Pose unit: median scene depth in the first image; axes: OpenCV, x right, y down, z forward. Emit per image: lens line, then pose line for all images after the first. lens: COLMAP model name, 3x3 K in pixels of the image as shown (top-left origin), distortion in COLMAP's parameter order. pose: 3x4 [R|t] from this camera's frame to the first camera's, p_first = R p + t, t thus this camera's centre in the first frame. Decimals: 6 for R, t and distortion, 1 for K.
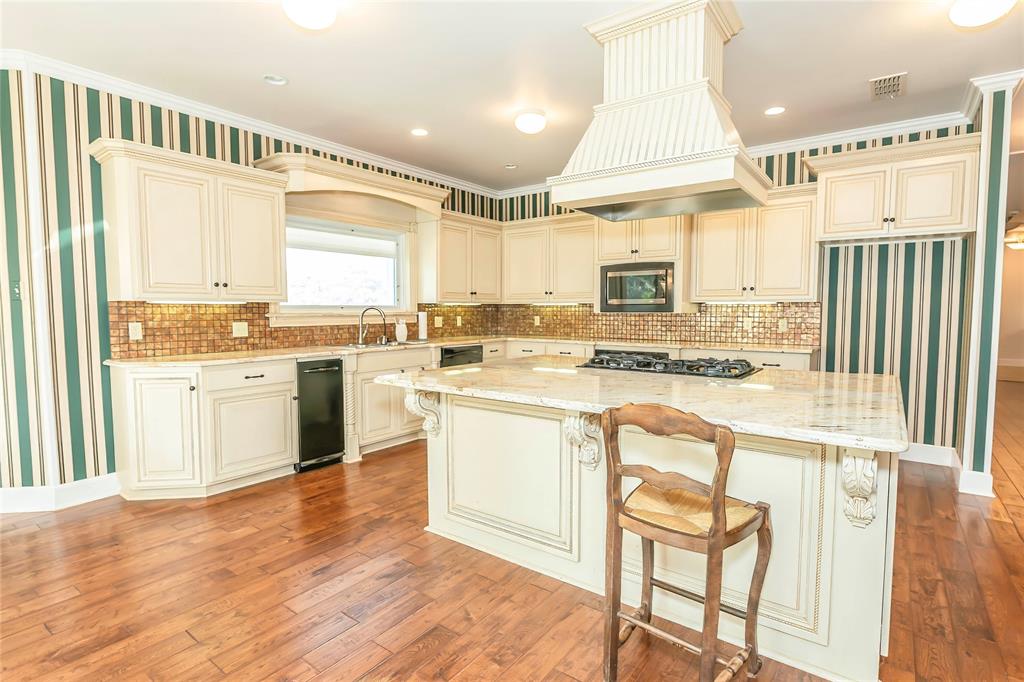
lens RADIAL K [[505.9, 0, 515.4], [0, 505.9, 341.7], [0, 0, 1]] dist [-0.003343, -0.001254]
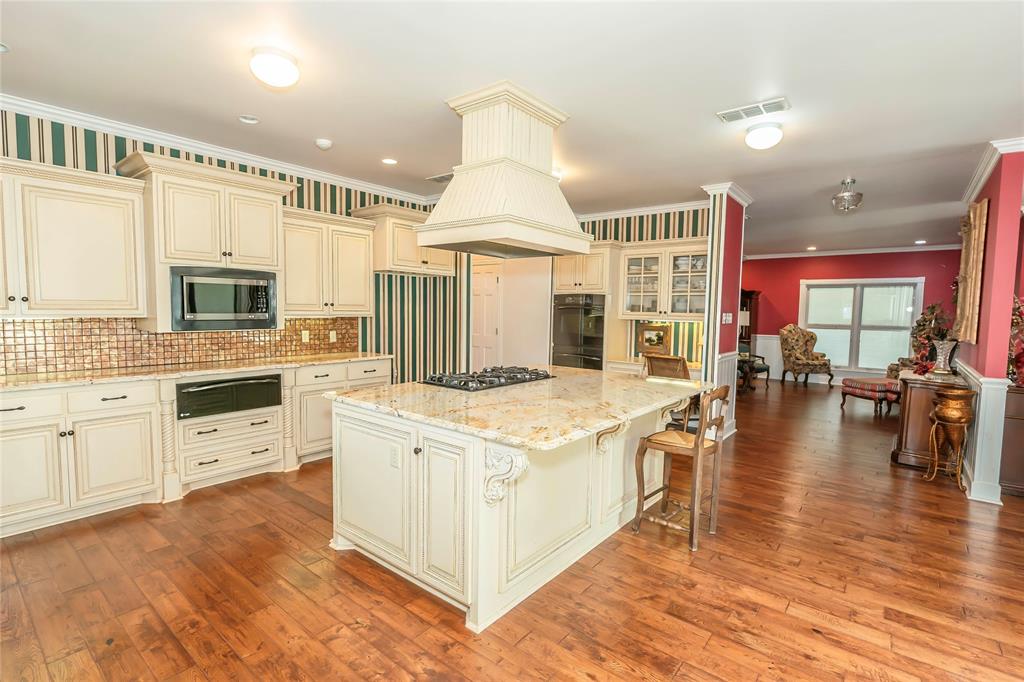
lens RADIAL K [[485.7, 0, 512.0], [0, 485.7, 341.0], [0, 0, 1]] dist [-0.004478, -0.000595]
pose [[0.043590, -0.065981, 0.996868, -0.604862], [0.049467, 0.996735, 0.063809, -0.079769], [-0.997824, 0.046531, 0.046712, 0.612476]]
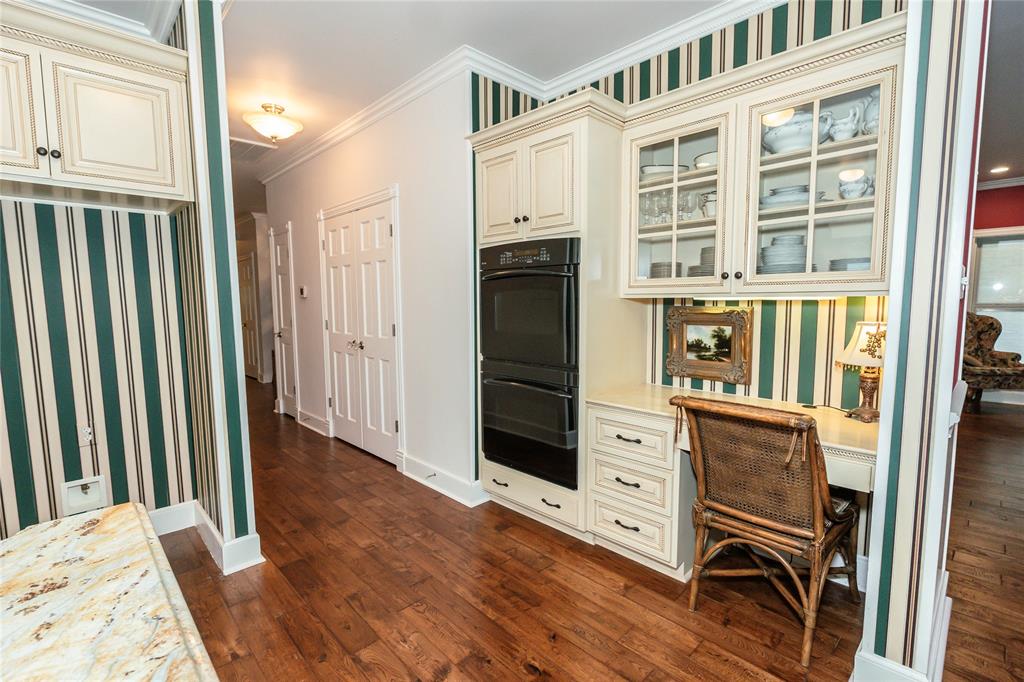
lens RADIAL K [[465.8, 0, 514.4], [0, 465.8, 342.4], [0, 0, 1]] dist [-0.004382, 0.000013]
pose [[0.162356, -0.091521, 0.982479, 0.280205], [0.074988, 0.993954, 0.080198, -0.037458], [-0.983879, 0.060653, 0.168237, 0.389552]]
